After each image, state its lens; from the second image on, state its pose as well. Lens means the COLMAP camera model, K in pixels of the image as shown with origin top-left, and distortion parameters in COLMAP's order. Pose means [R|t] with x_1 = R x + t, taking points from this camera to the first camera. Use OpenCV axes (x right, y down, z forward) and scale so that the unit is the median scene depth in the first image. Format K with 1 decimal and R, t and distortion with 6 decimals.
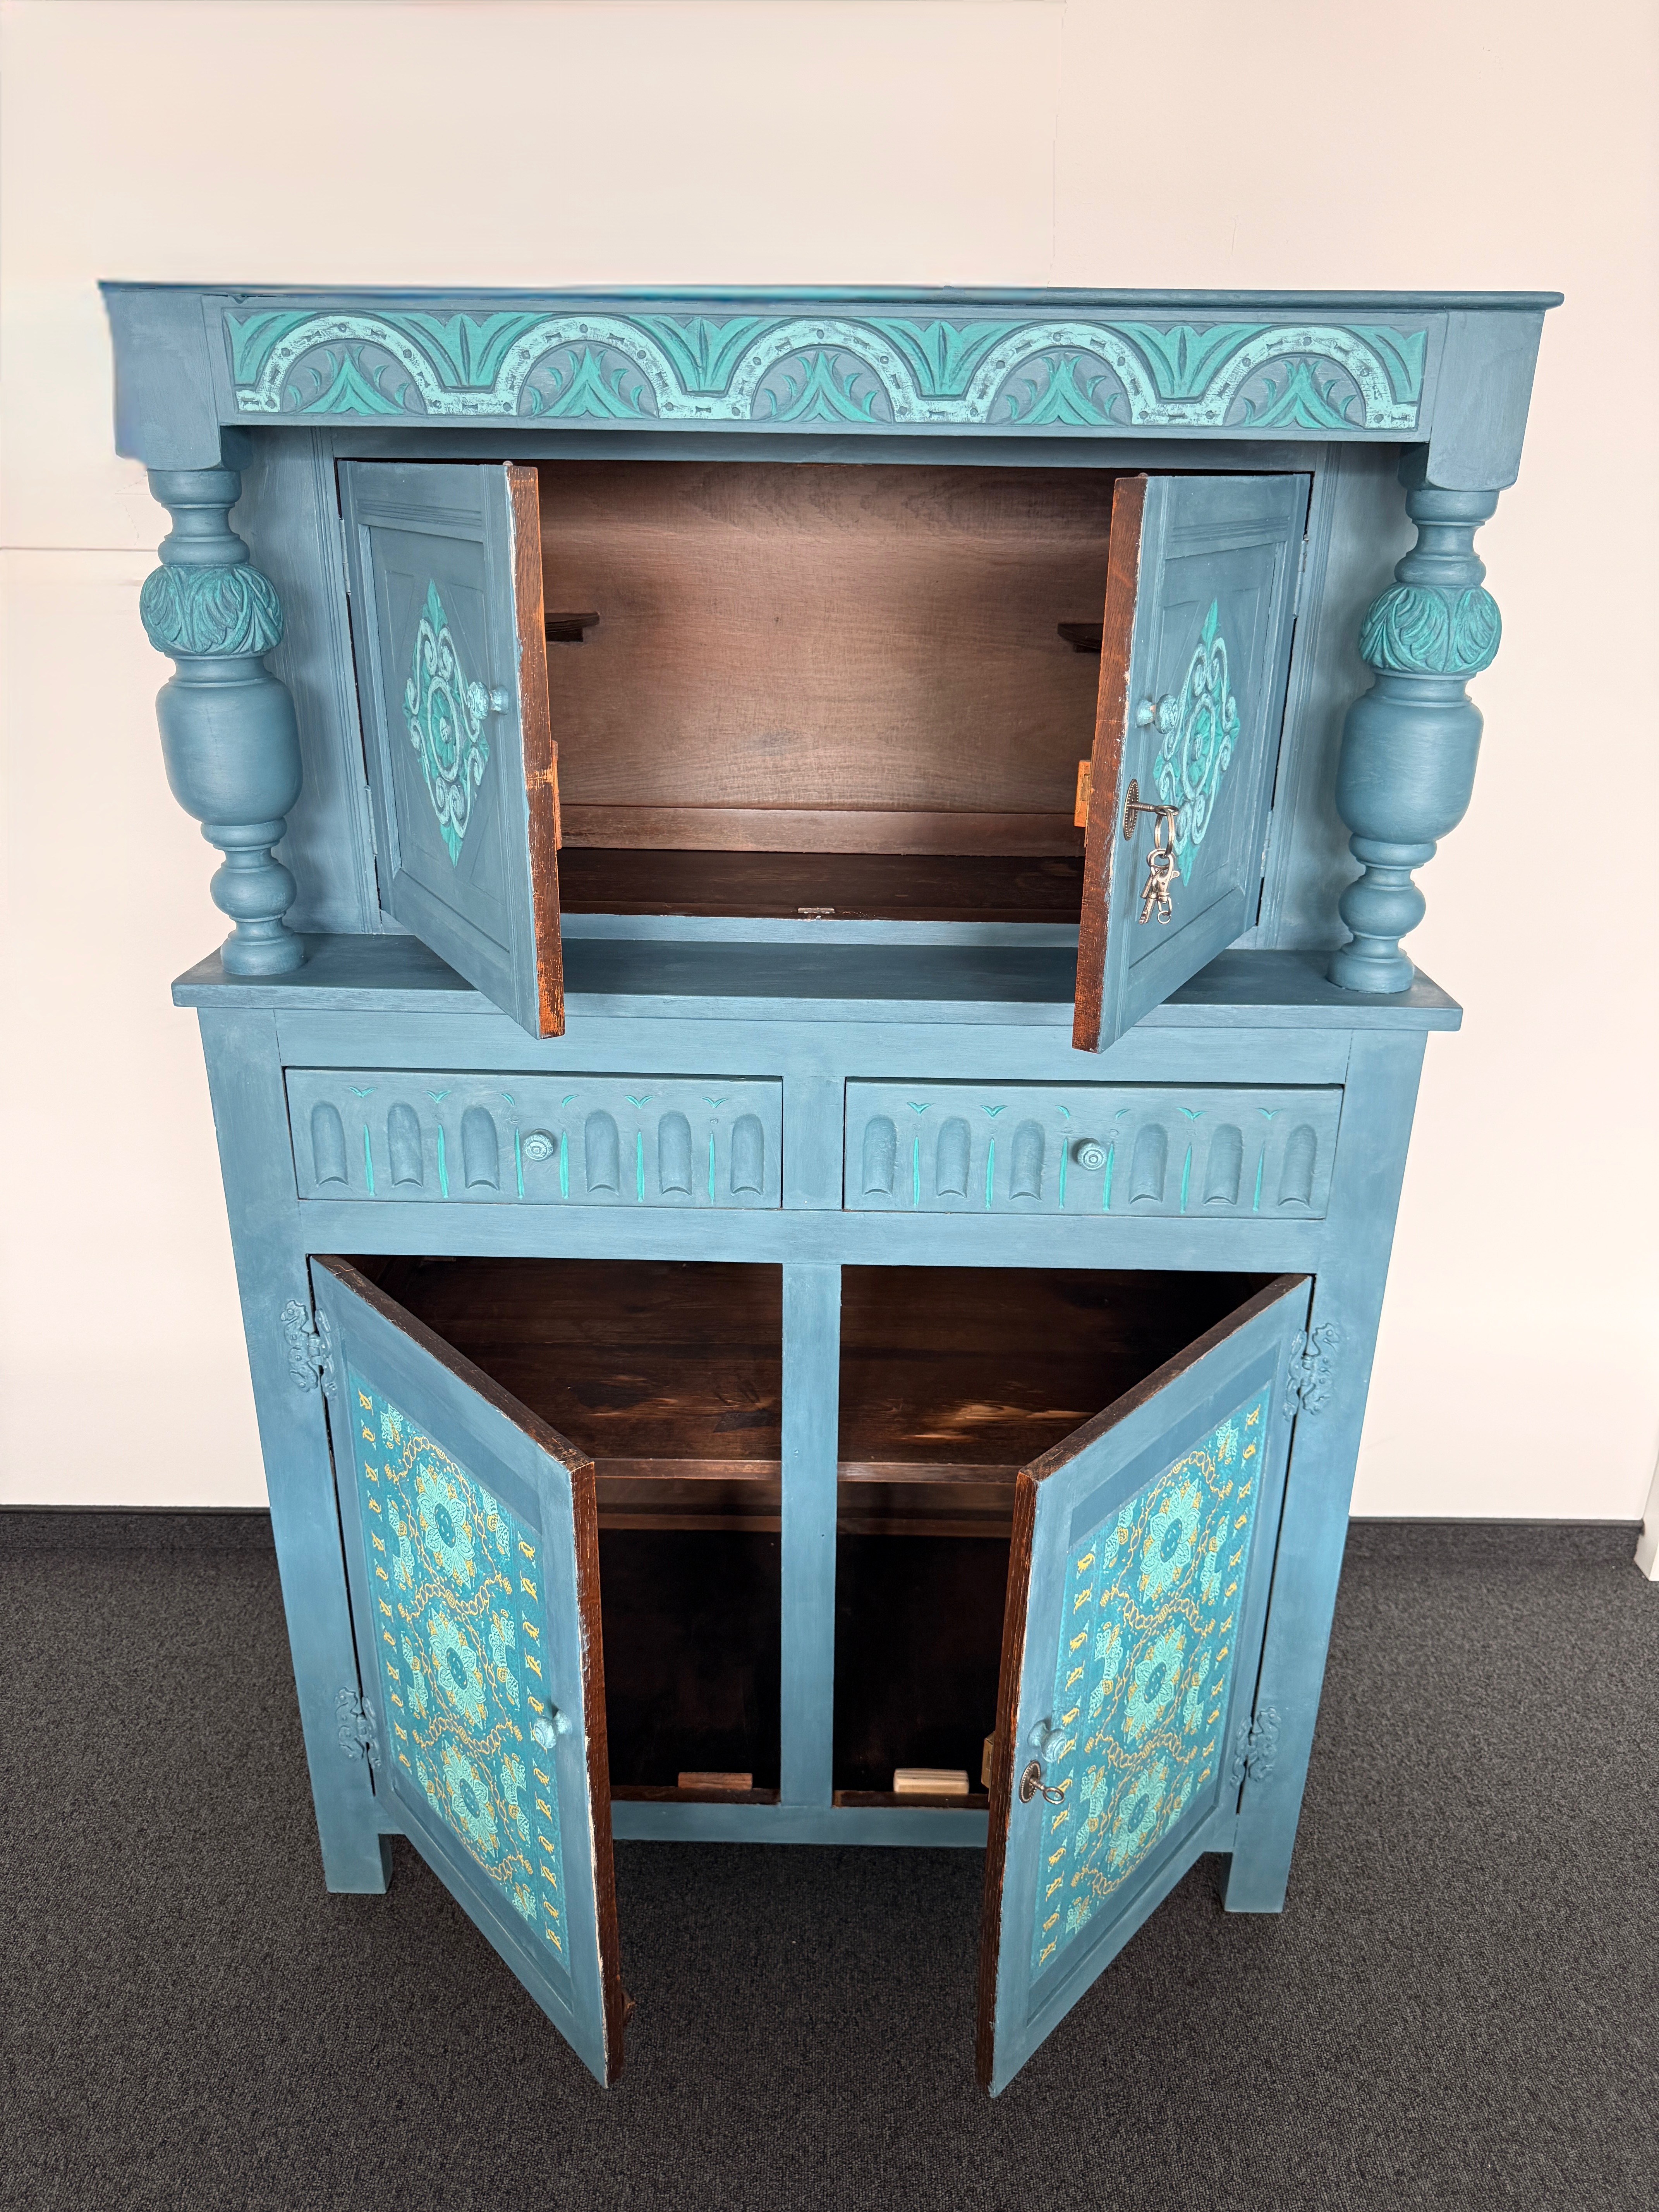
lens RADIAL K [[1600.4, 0, 833.0], [0, 1600.4, 1133.8], [0, 0, 1]] dist [0.005436, -0.014752]
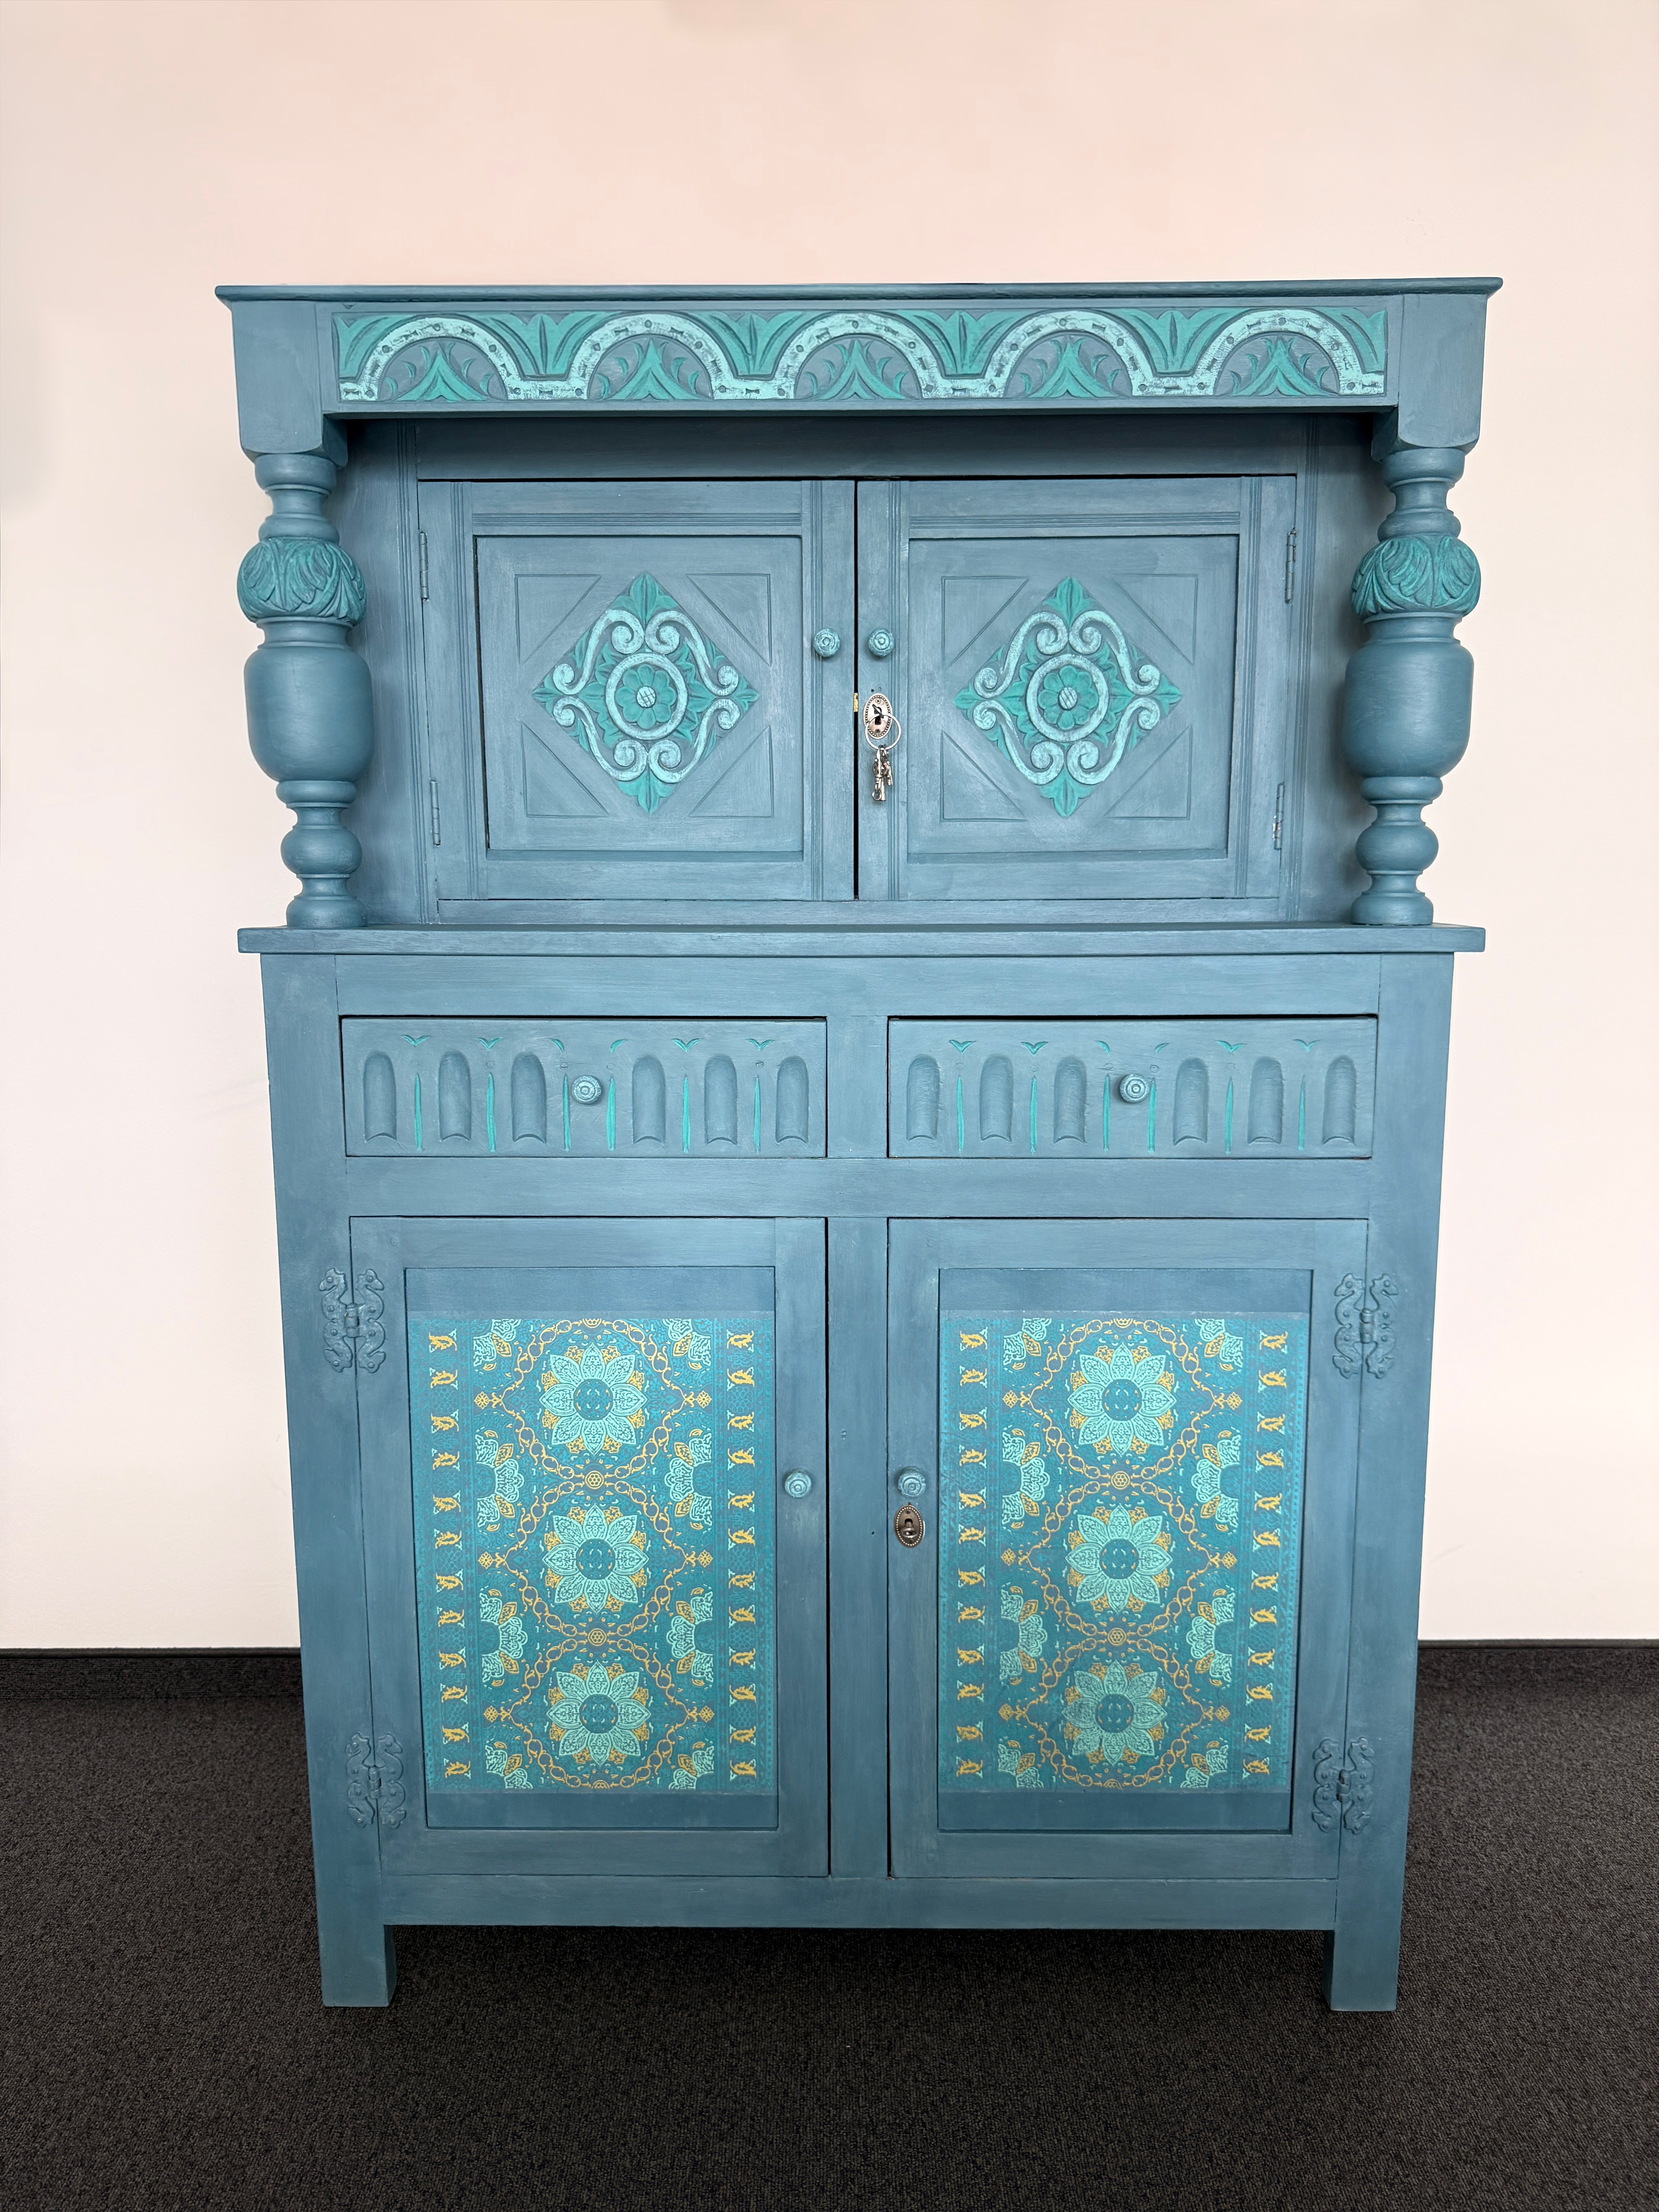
lens RADIAL K [[1600.4, 0, 836.1], [0, 1600.4, 1113.0], [0, 0, 1]] dist [0.005436, -0.014752]
pose [[0.999831, -0.018410, -0.000042, -0.026743], [0.017864, 0.970701, -0.239626, 0.268178], [0.004453, 0.239584, 0.970865, 0.022070]]
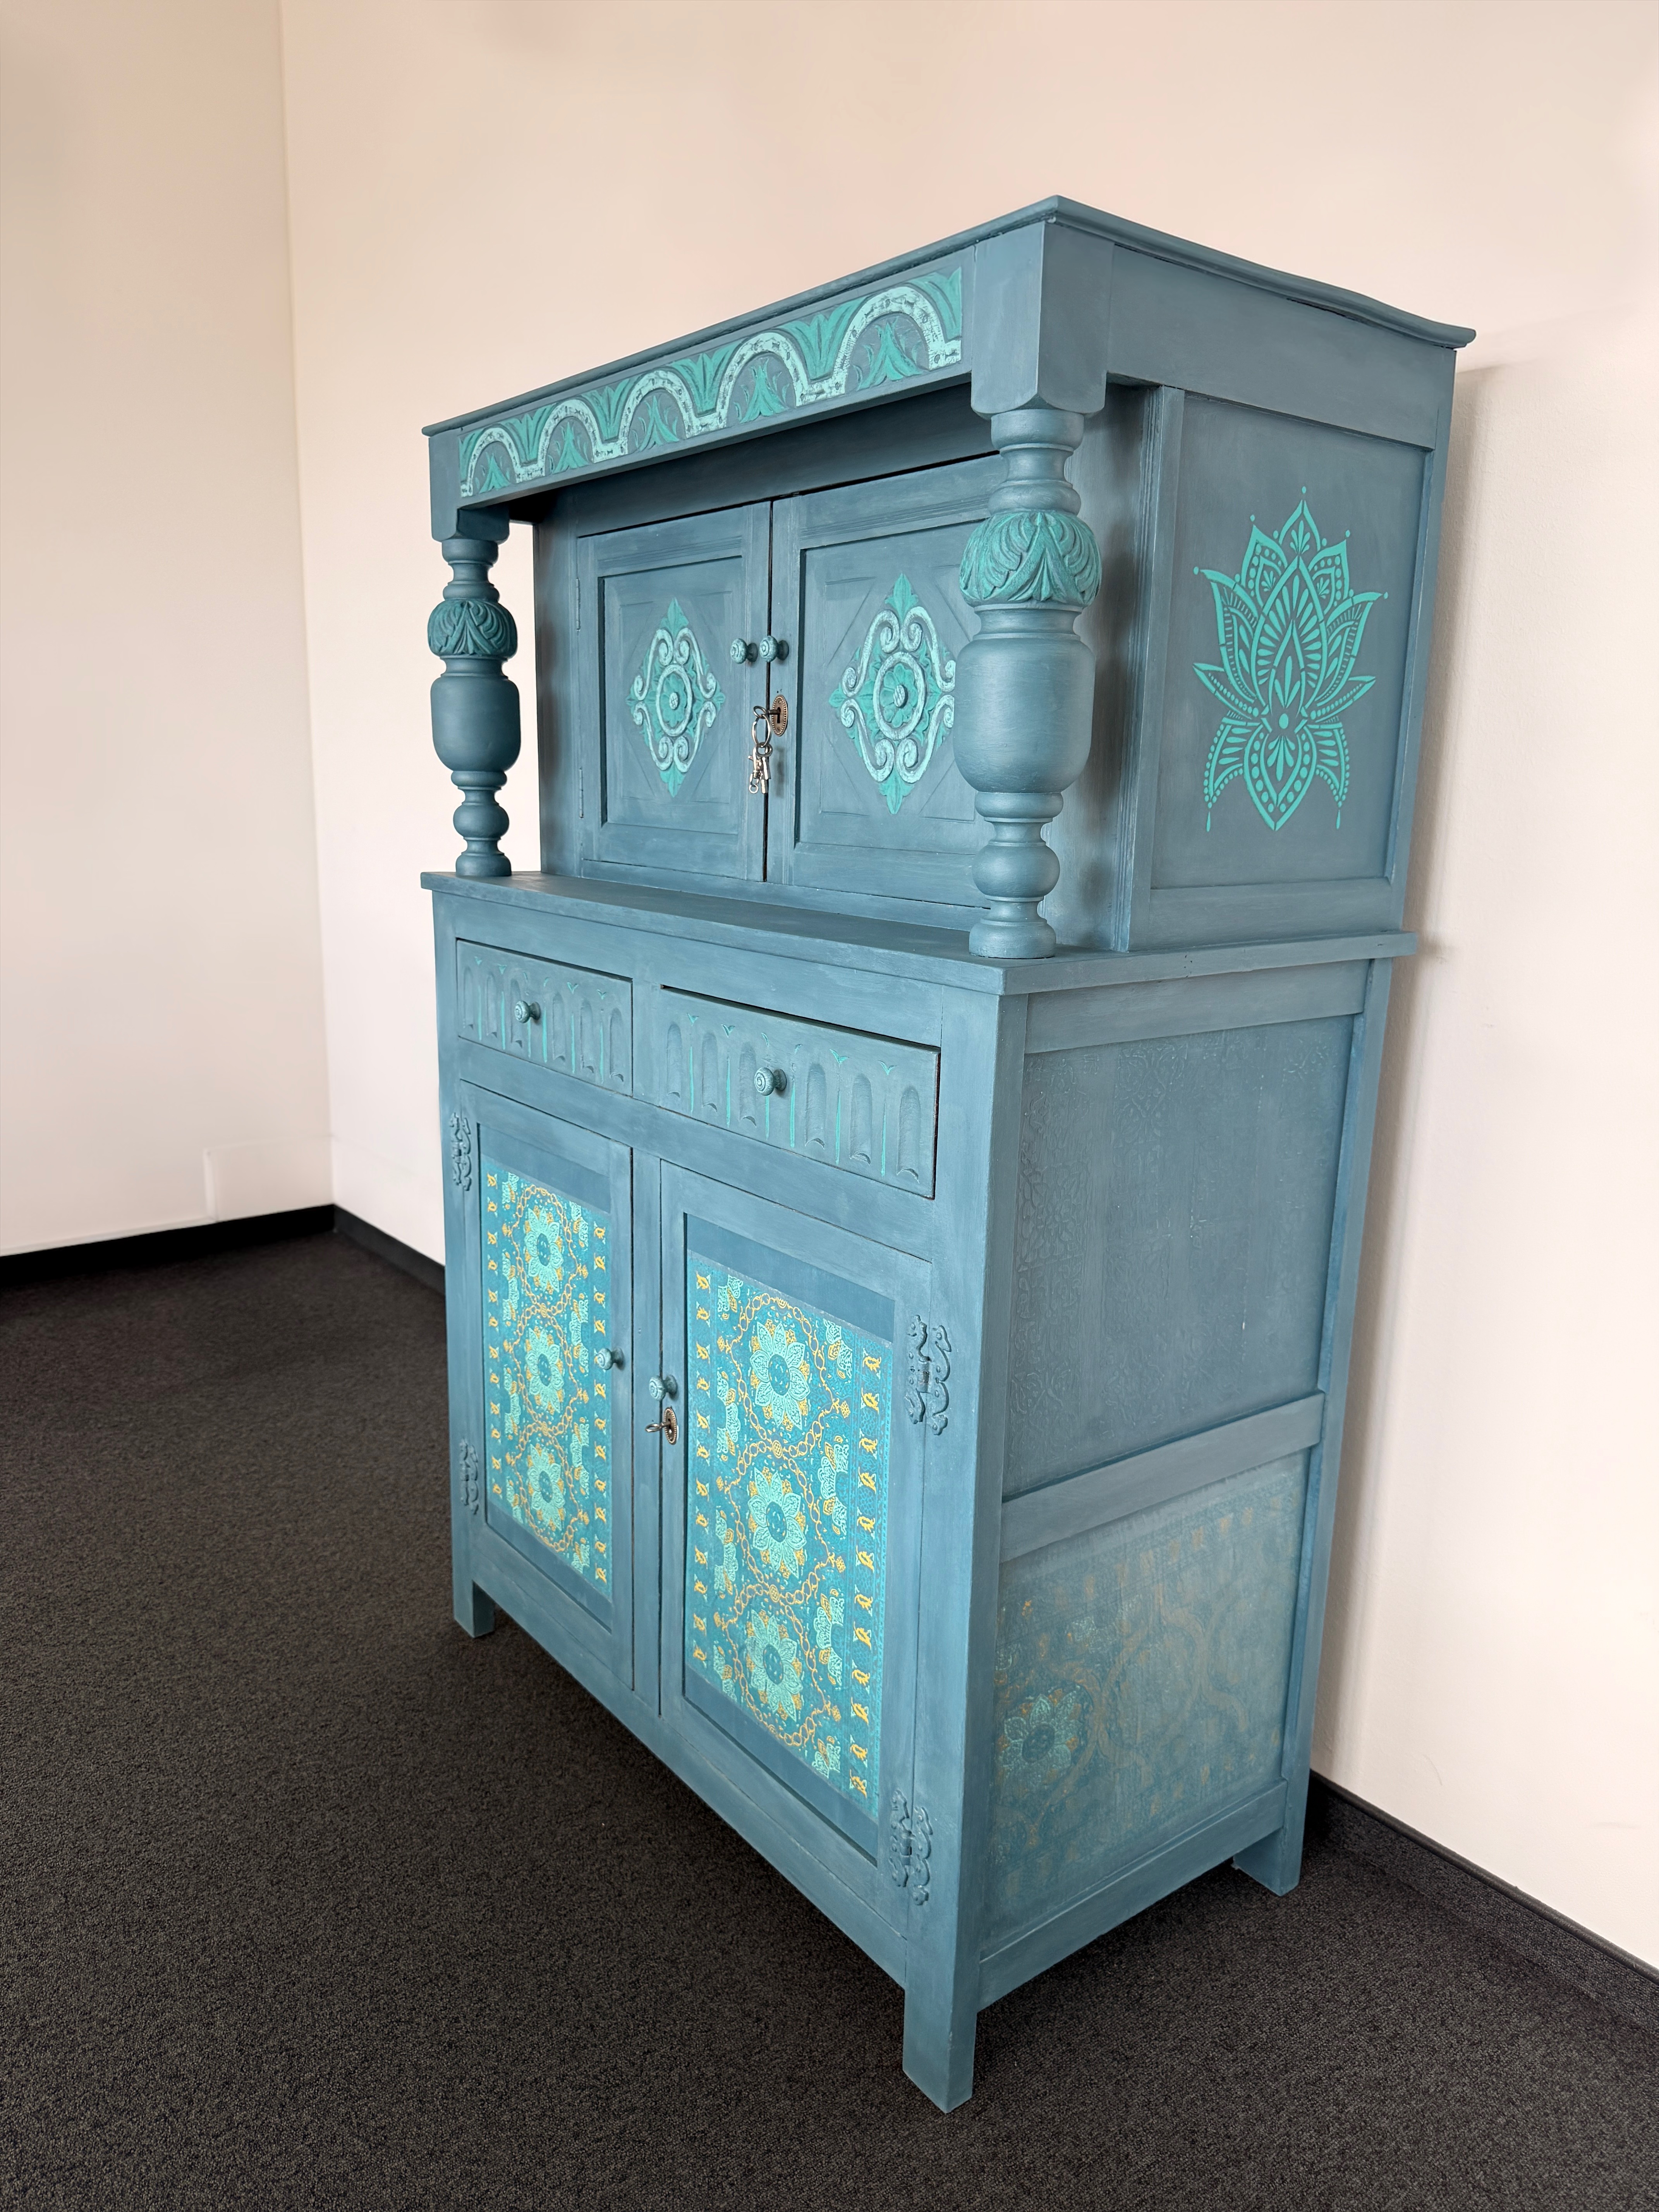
lens RADIAL K [[1600.4, 0, 817.3], [0, 1600.4, 1130.2], [0, 0, 1]] dist [0.005436, -0.014752]
pose [[0.608370, 0.174620, -0.774205, 1.006792], [-0.319865, 0.946708, -0.037822, 0.074764], [0.726342, 0.270651, 0.631803, 0.363578]]
